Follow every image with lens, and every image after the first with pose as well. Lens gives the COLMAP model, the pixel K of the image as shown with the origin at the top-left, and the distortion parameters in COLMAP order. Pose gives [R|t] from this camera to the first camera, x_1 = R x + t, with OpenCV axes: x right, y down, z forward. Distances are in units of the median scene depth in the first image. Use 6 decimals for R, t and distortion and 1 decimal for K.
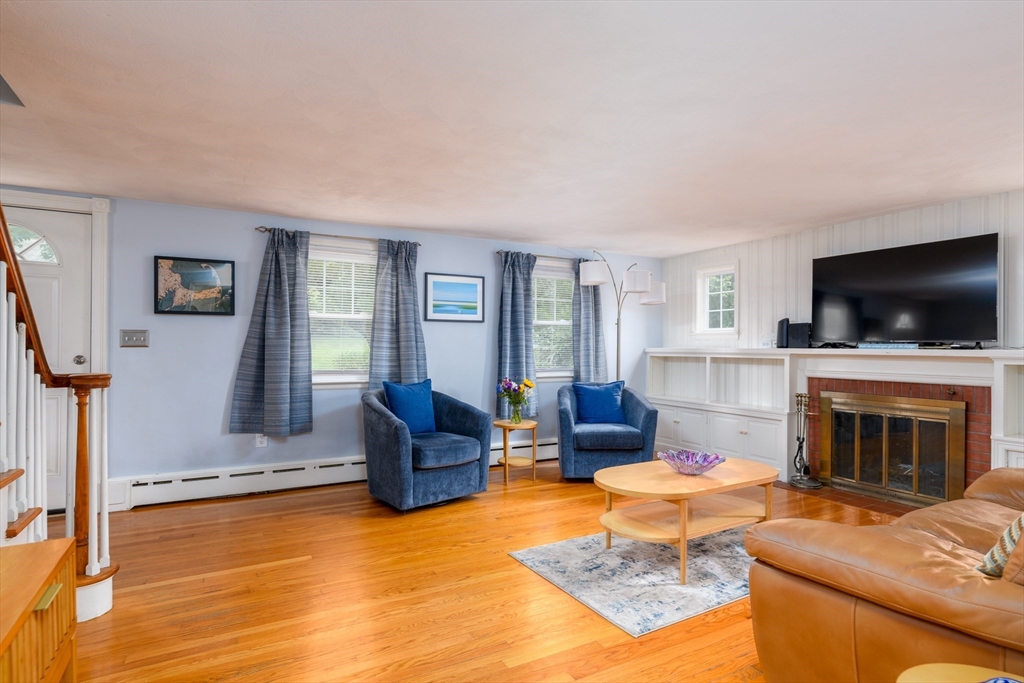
lens RADIAL K [[543.6, 0, 508.5], [0, 543.6, 345.8], [0, 0, 1]] dist [-0.002180, -0.000615]
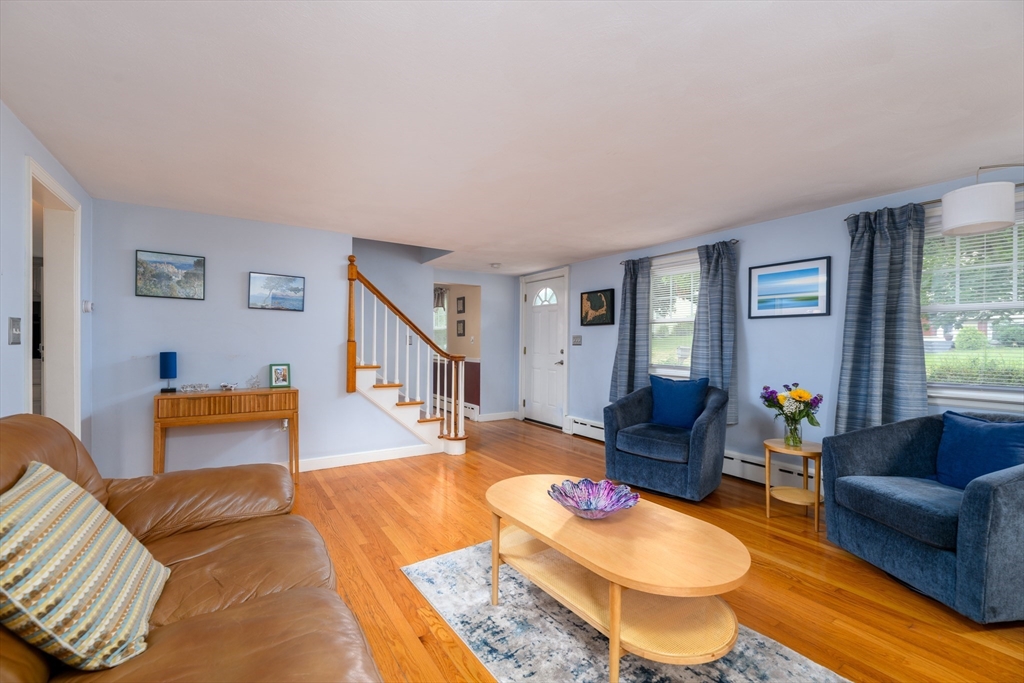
lens RADIAL K [[437.1, 0, 508.4], [0, 437.1, 345.4], [0, 0, 1]] dist [-0.000059, -0.000057]
pose [[0.068668, 0.000261, -0.997640, 0.630960], [-0.008625, 0.999963, -0.000332, 0.004785], [0.997602, 0.008627, 0.068668, 0.582097]]
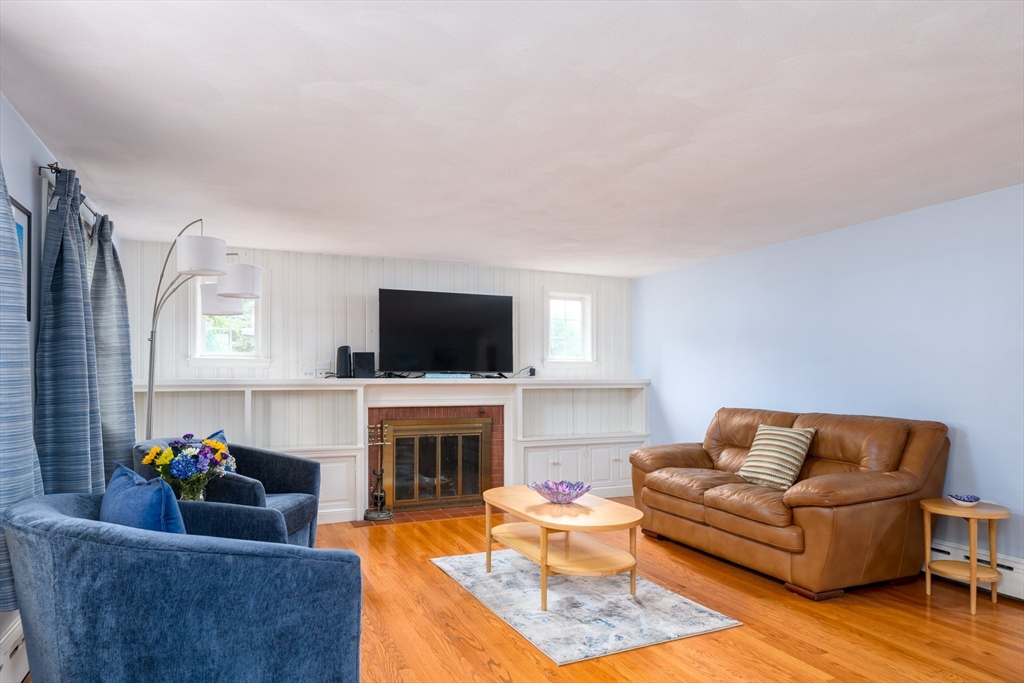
lens RADIAL K [[620.7, 0, 511.1], [0, 620.7, 374.0], [0, 0, 1]] dist [0.000753, 0.000154]
pose [[0.086608, 0.000698, 0.996242, -0.568546], [-0.001276, 0.999999, -0.000590, -0.002869], [-0.996242, -0.001220, 0.086609, 0.682725]]
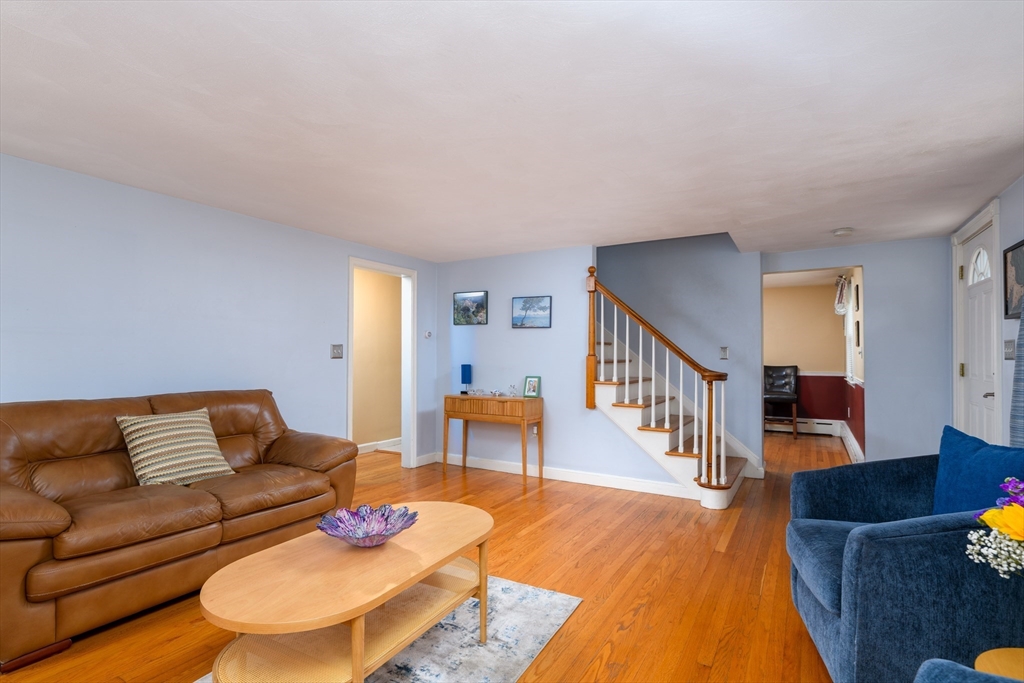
lens RADIAL K [[502.9, 0, 509.8], [0, 502.9, 346.4], [0, 0, 1]] dist [0.022121, -0.000054]
pose [[-0.863873, -0.016678, -0.503434, 0.345321], [-0.007019, 0.999753, -0.021077, 0.002863], [0.503661, -0.014674, -0.863777, 1.121420]]
